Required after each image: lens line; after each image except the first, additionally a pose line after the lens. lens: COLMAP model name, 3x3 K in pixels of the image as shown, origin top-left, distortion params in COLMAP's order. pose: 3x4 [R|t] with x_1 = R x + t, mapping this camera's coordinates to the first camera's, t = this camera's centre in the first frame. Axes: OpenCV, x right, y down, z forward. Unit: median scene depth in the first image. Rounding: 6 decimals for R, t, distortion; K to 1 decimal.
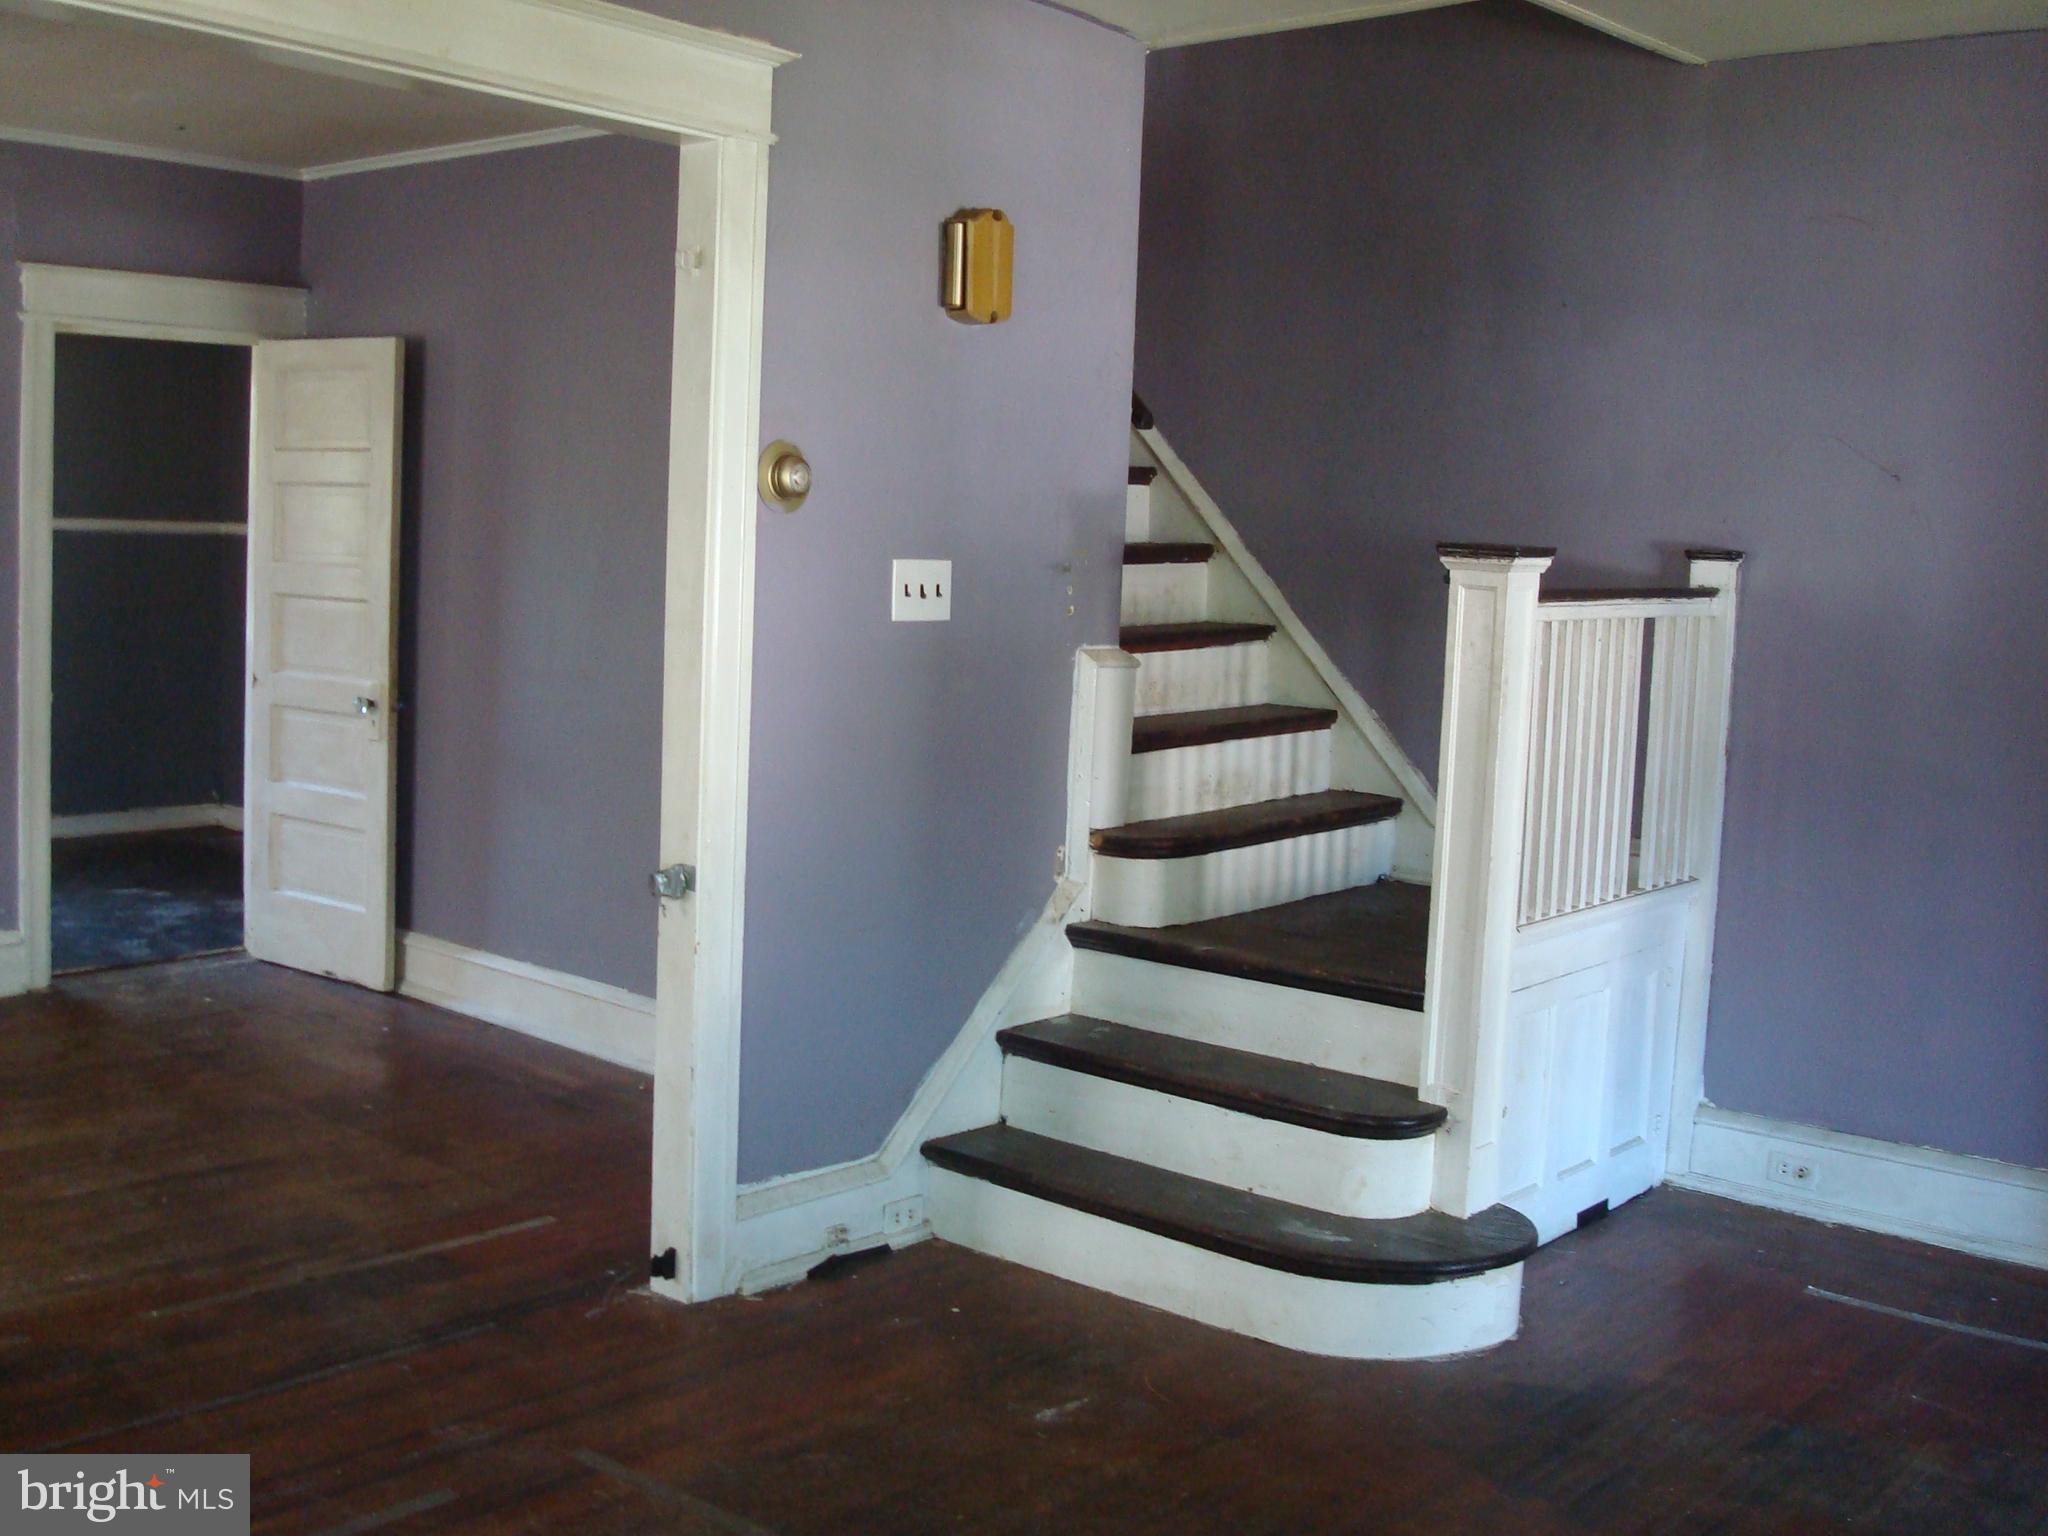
lens RADIAL K [[2152.8, 0, 1024.0], [0, 2152.8, 768.0], [0, 0, 1]] dist [-0.087088, -0.060108]
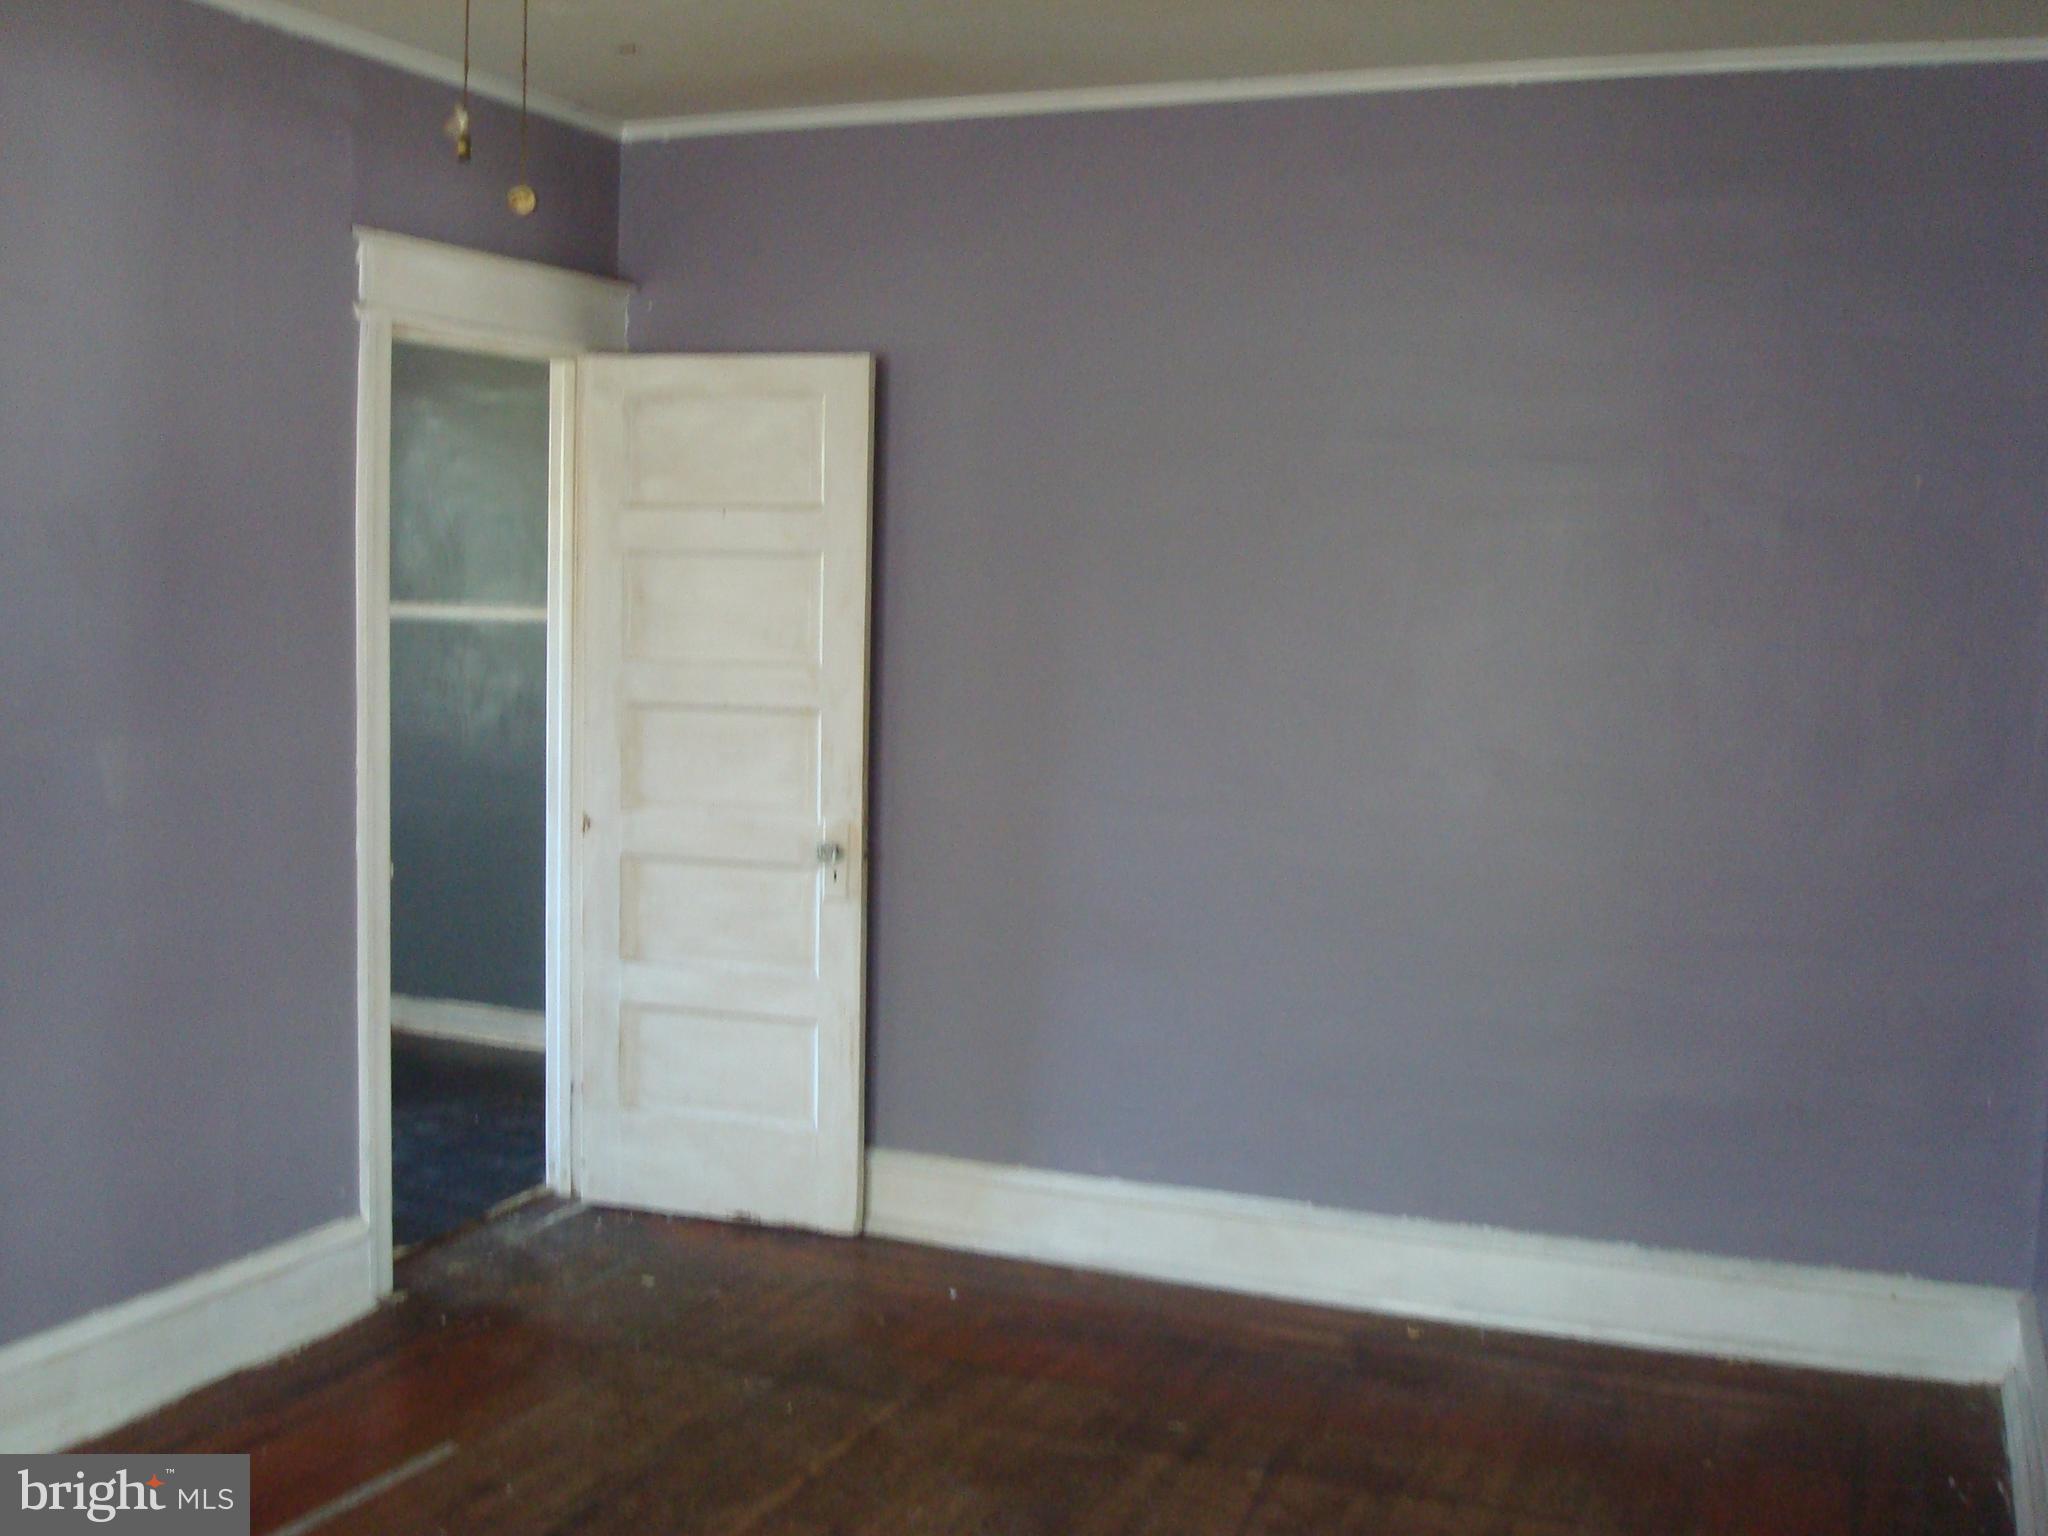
lens RADIAL K [[2152.8, 0, 1024.0], [0, 2152.8, 768.0], [0, 0, 1]] dist [-0.087088, -0.060108]
pose [[0.947365, -0.050213, 0.316193, -0.480611], [0.055083, 0.998461, -0.006475, -0.050580], [-0.315381, 0.023551, 0.948673, 0.275276]]
